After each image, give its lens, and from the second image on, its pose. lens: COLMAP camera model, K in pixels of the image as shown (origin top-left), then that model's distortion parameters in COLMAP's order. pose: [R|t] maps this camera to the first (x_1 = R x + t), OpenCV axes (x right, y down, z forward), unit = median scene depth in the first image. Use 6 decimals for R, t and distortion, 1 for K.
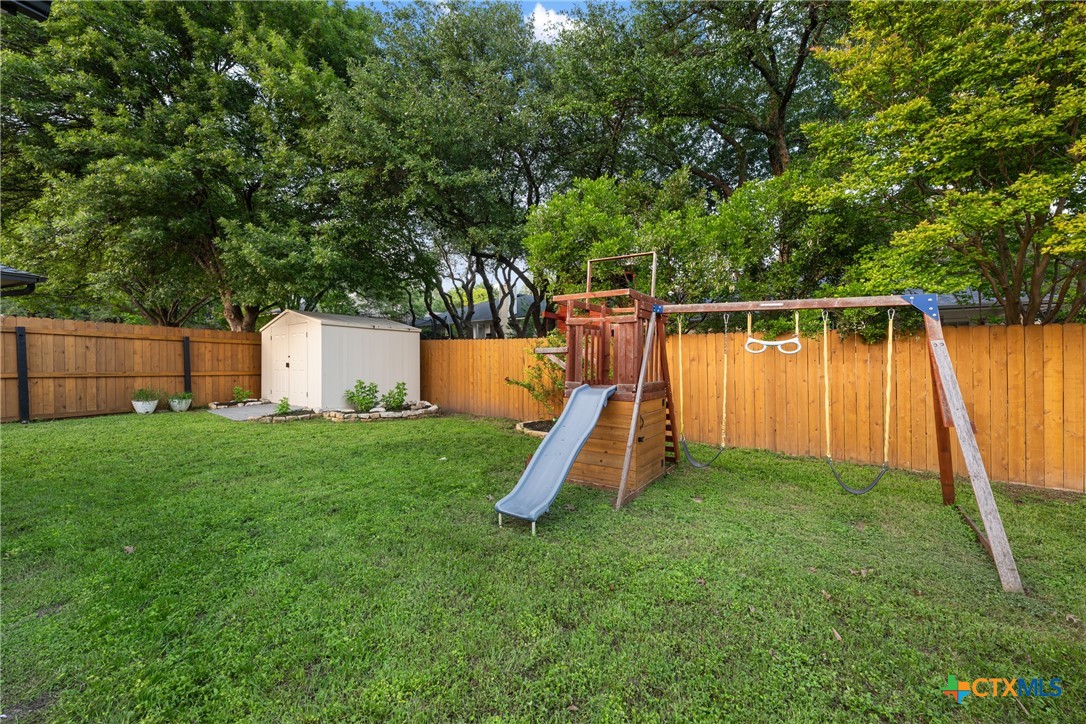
lens RADIAL K [[432.4, 0, 542.7], [0, 432.4, 368.5], [0, 0, 1]] dist [-0.000160, 0.000219]
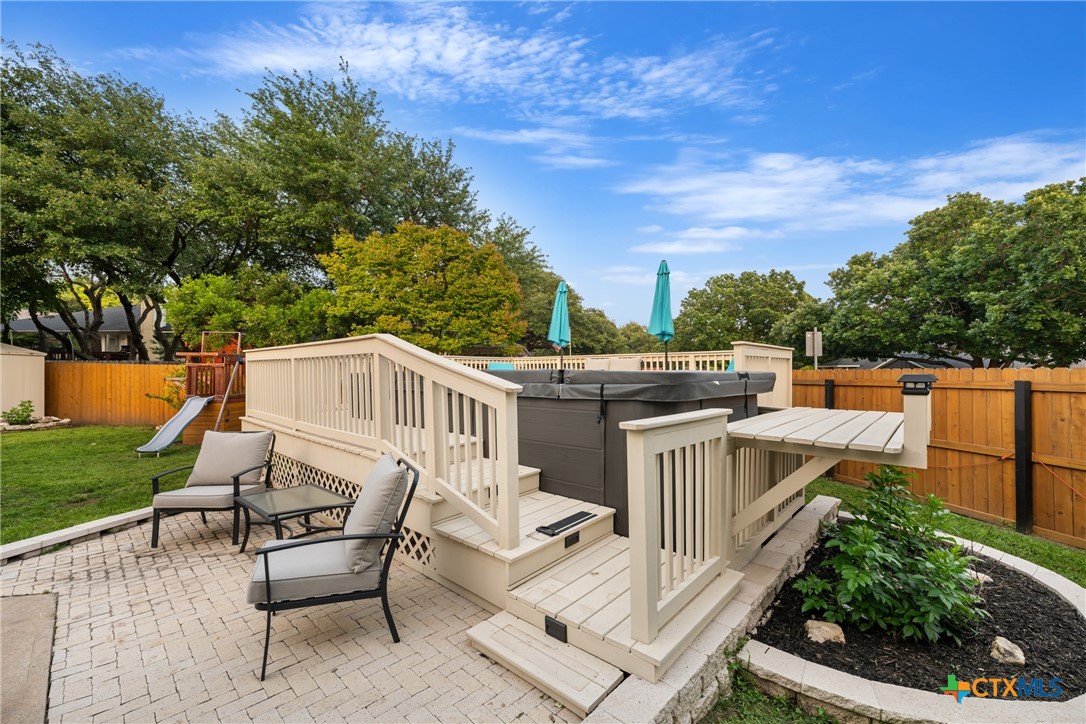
lens RADIAL K [[432.4, 0, 542.7], [0, 432.4, 368.5], [0, 0, 1]] dist [-0.000160, 0.000219]
pose [[0.797113, 0.002783, 0.603824, 0.081611], [0.010891, 0.999760, -0.018985, -0.017814], [-0.603732, 0.021709, 0.796892, -0.788883]]
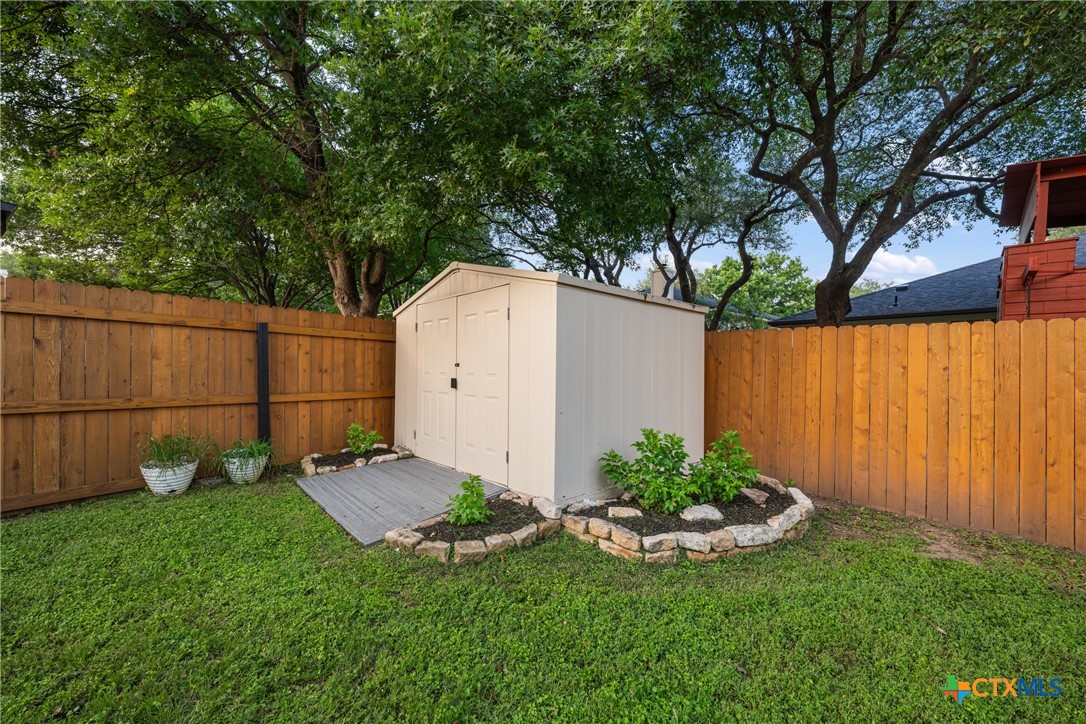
lens RADIAL K [[432.4, 0, 542.7], [0, 432.4, 368.5], [0, 0, 1]] dist [-0.000160, 0.000219]
pose [[0.983209, 0.009325, -0.182245, -0.429810], [-0.011129, 0.999899, -0.008877, -0.021565], [0.182144, 0.010756, 0.983213, 0.585199]]
